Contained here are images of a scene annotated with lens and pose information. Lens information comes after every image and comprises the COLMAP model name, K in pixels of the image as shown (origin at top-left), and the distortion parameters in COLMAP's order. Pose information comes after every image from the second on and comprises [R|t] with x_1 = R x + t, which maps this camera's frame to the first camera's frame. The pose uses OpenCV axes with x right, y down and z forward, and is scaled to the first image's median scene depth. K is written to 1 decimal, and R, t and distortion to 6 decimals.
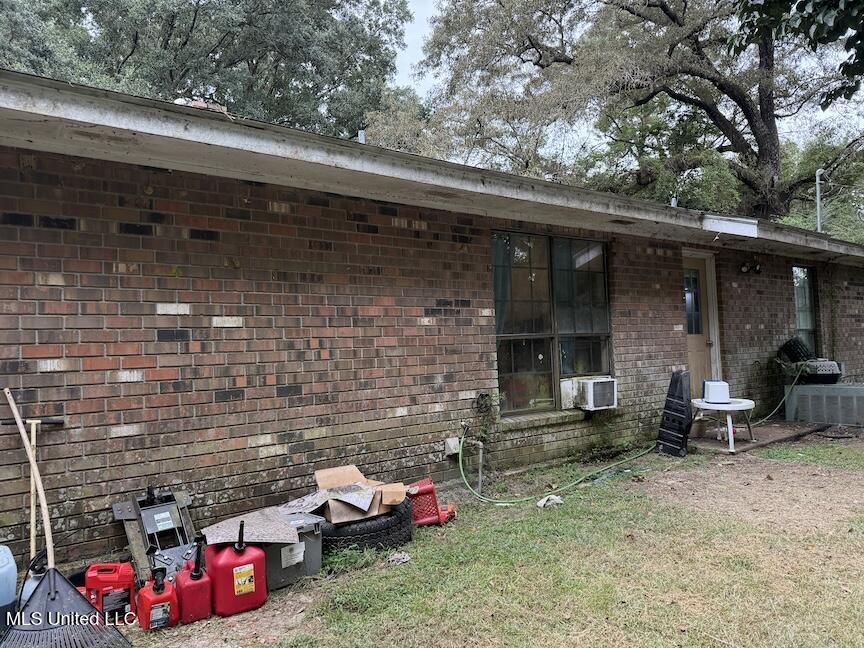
lens RADIAL K [[607.1, 0, 429.8], [0, 607.1, 321.9], [0, 0, 1]] dist [0.080497, -0.112384]
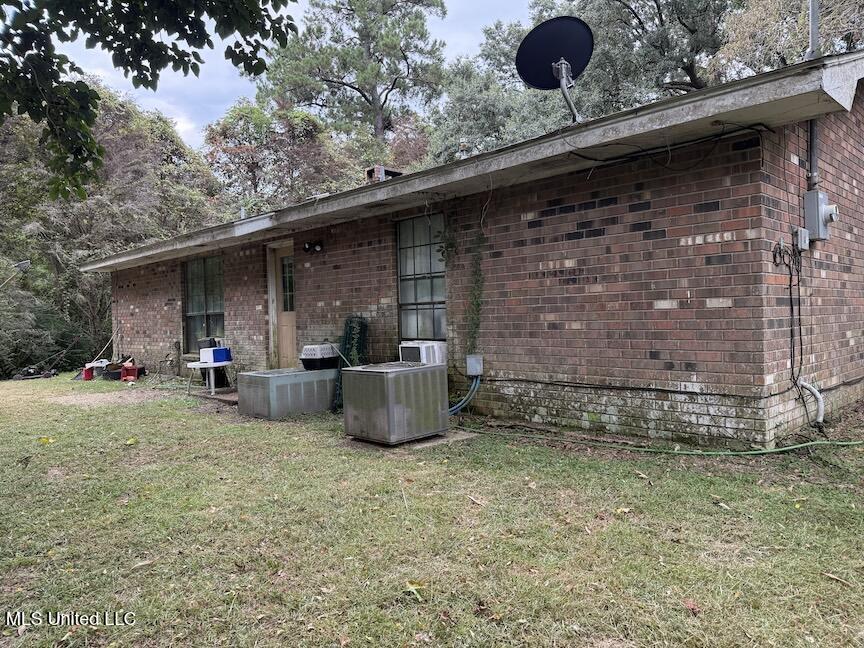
lens RADIAL K [[593.0, 0, 436.5], [0, 593.0, 330.9], [0, 0, 1]] dist [0.073838, -0.107423]
pose [[0.131811, 0.062685, -0.989291, 1.784431], [0.067260, 0.995133, 0.072017, -0.007151], [0.988990, -0.076032, 0.126953, 1.251125]]
